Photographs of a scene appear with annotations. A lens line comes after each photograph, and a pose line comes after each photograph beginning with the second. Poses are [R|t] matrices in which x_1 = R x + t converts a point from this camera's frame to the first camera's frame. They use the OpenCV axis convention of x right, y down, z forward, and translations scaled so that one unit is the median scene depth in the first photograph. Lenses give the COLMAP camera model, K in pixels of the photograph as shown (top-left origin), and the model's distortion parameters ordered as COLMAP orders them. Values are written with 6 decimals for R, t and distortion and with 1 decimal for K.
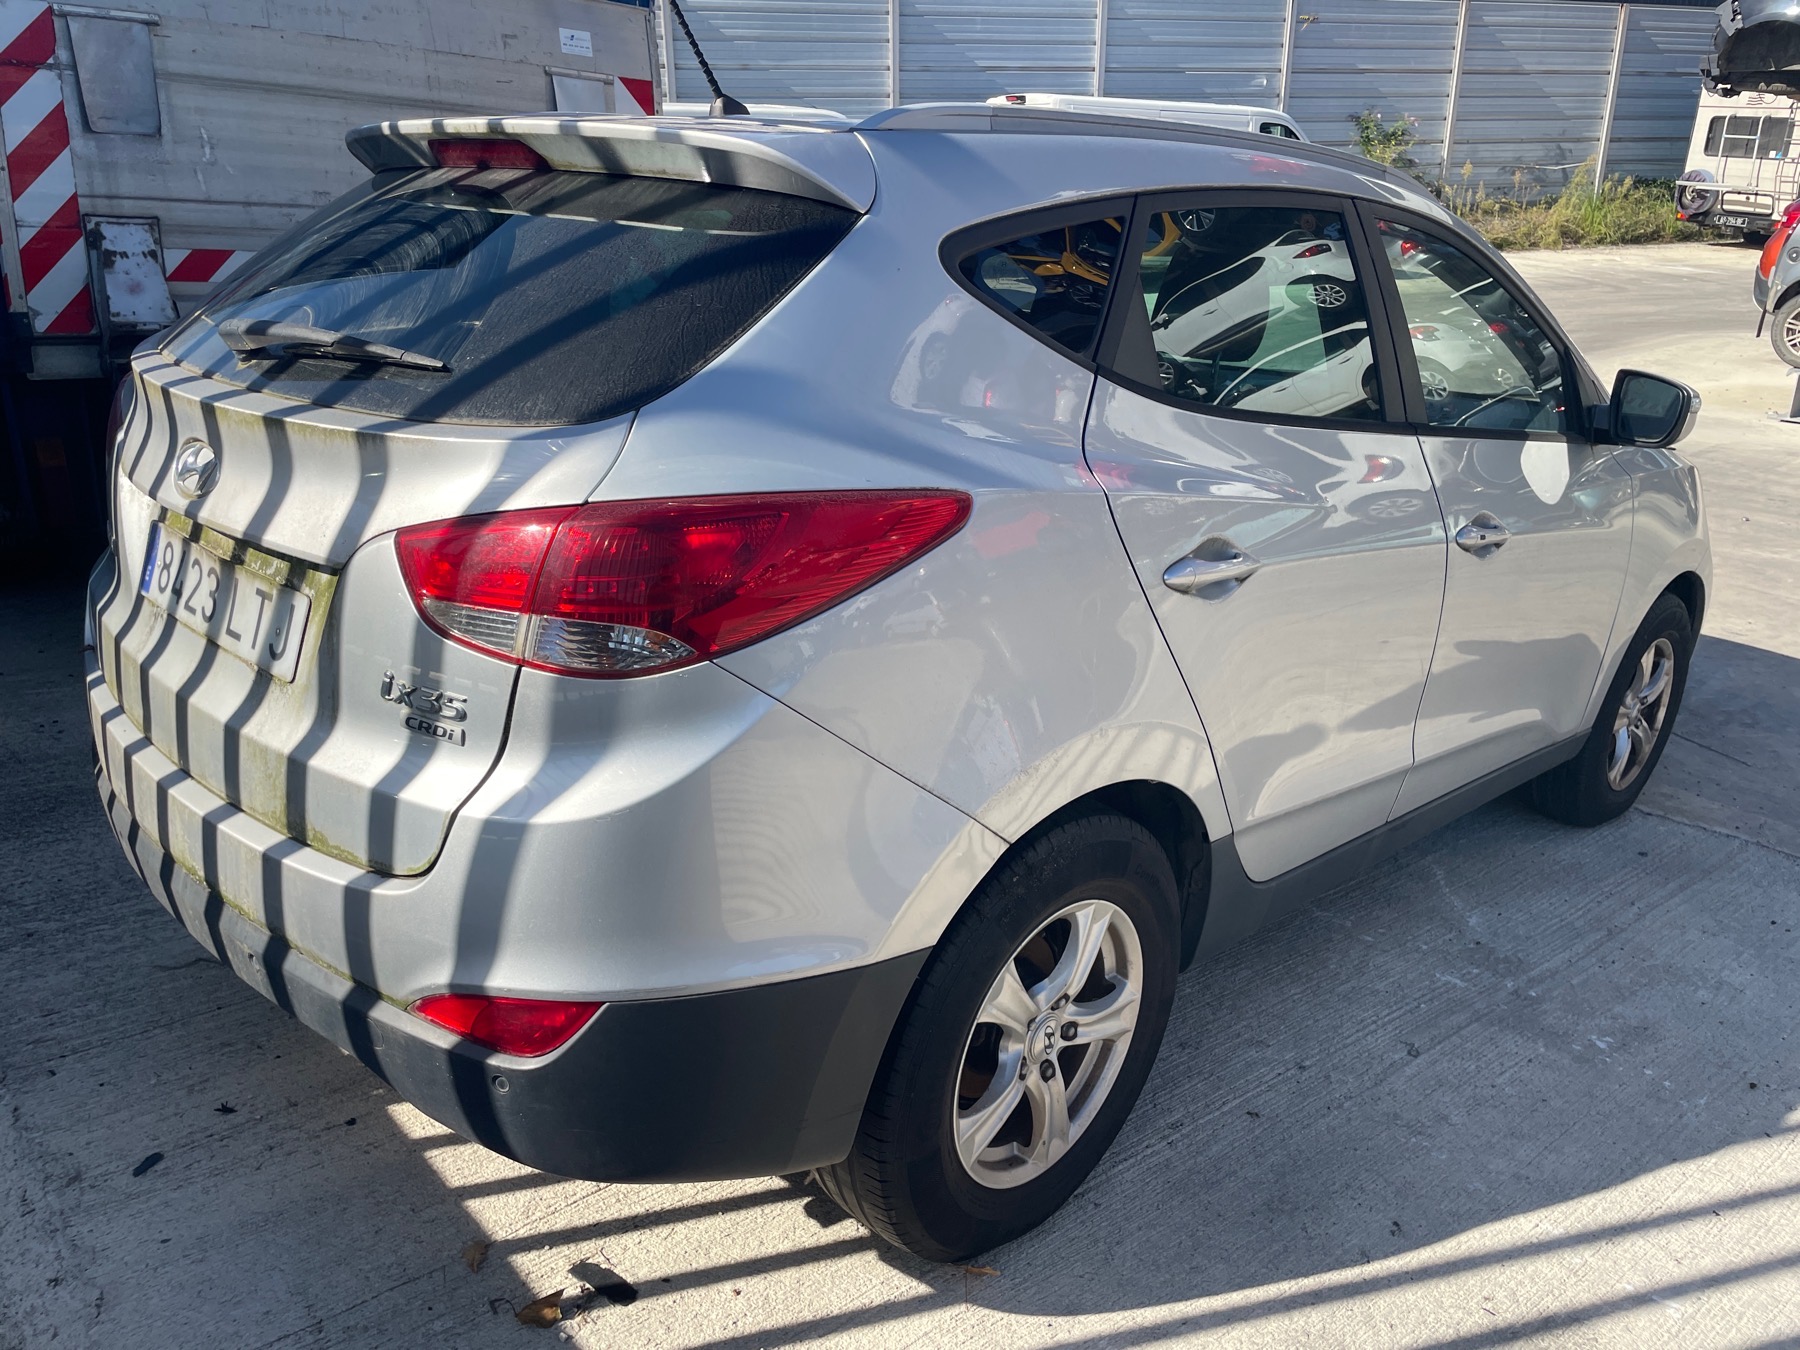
lens RADIAL K [[1407.3, 0, 904.0], [0, 1407.3, 682.6], [0, 0, 1]] dist [0.080916, -0.110689]
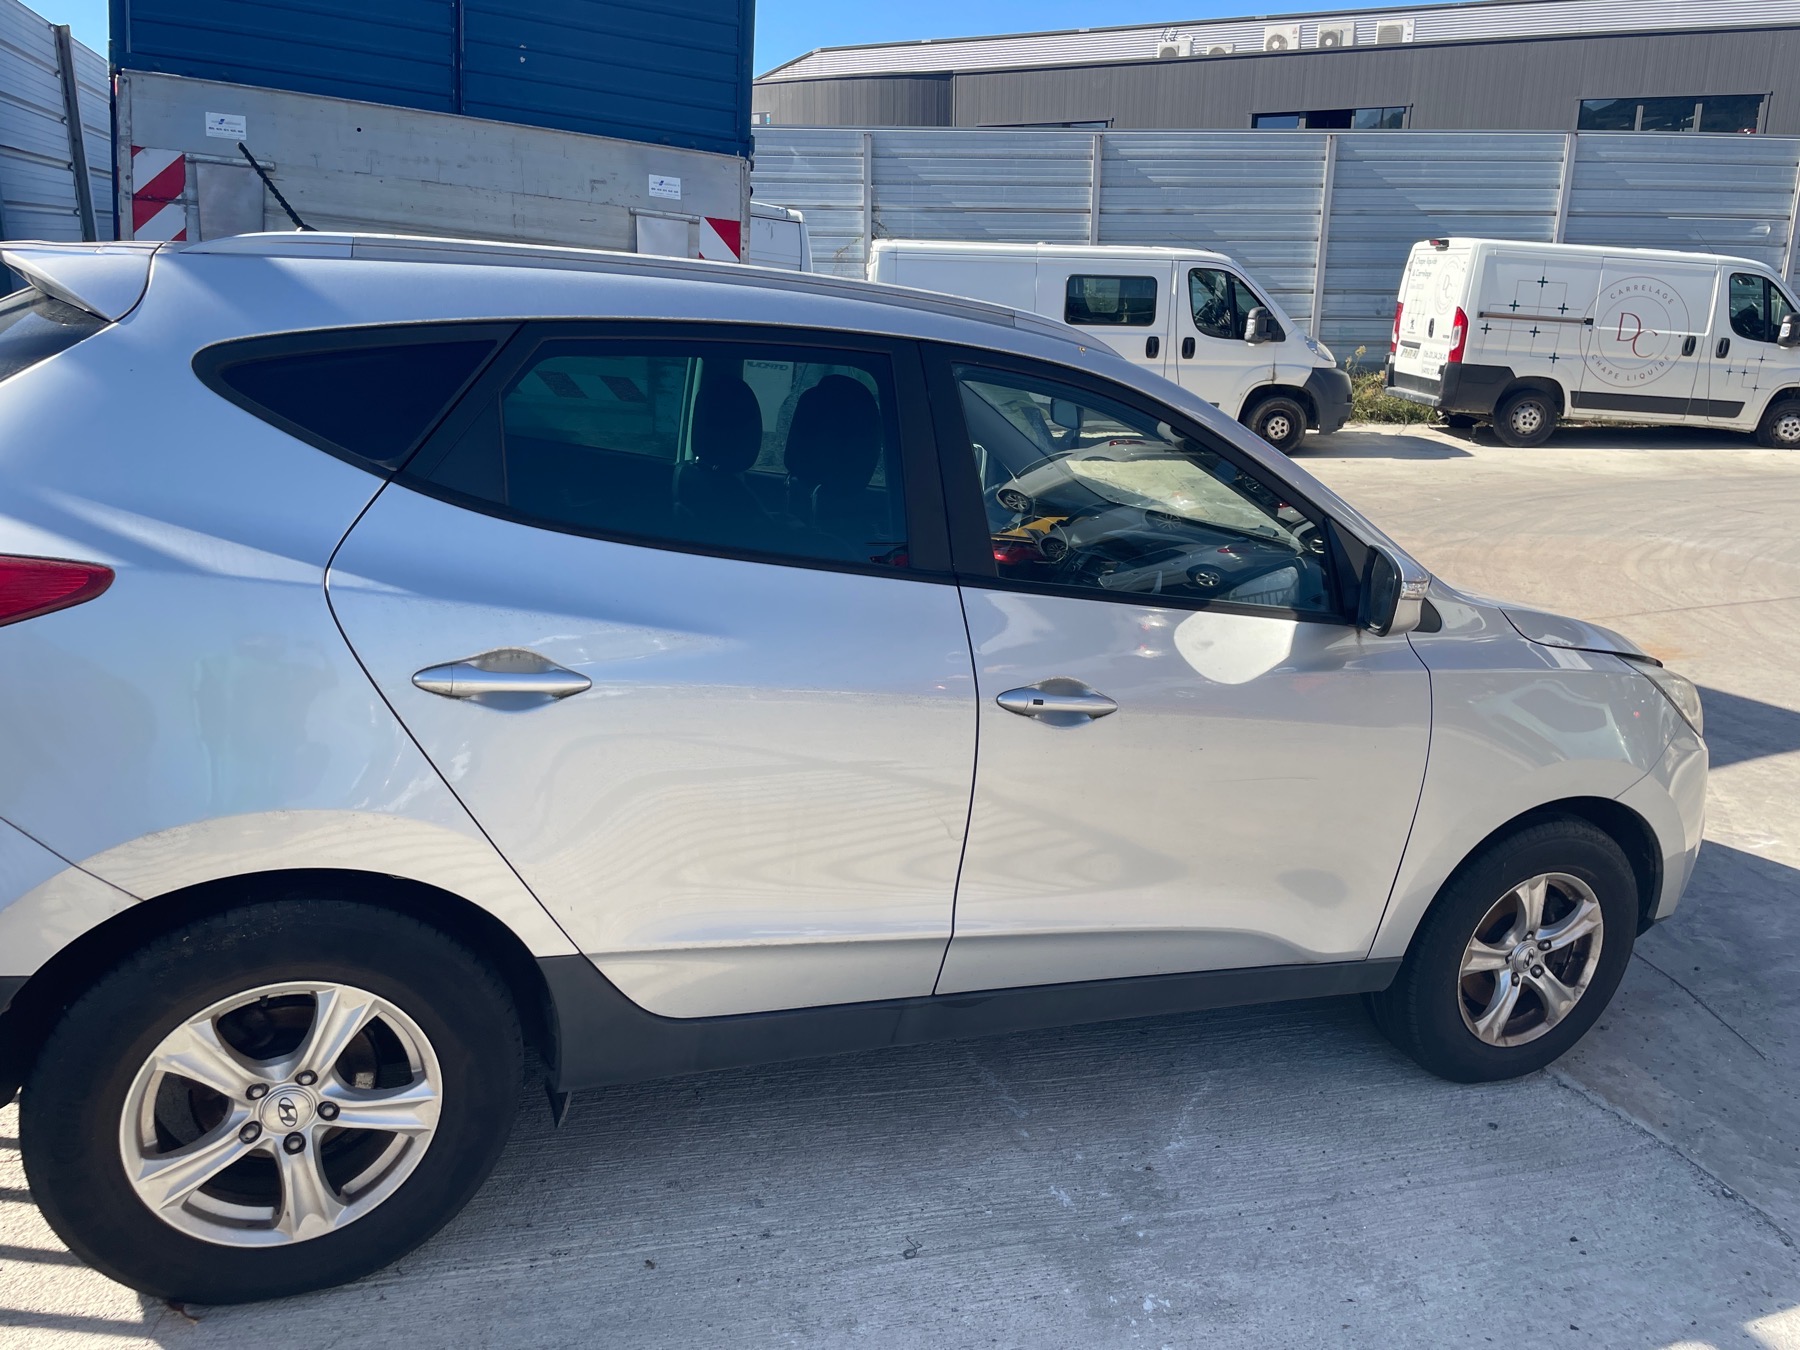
lens RADIAL K [[1407.3, 0, 904.0], [0, 1407.3, 682.6], [0, 0, 1]] dist [0.080916, -0.110689]
pose [[0.929388, 0.120636, -0.348834, 0.429482], [-0.150973, 0.986653, -0.061023, -0.030404], [0.336816, 0.109379, 0.935196, 0.074802]]
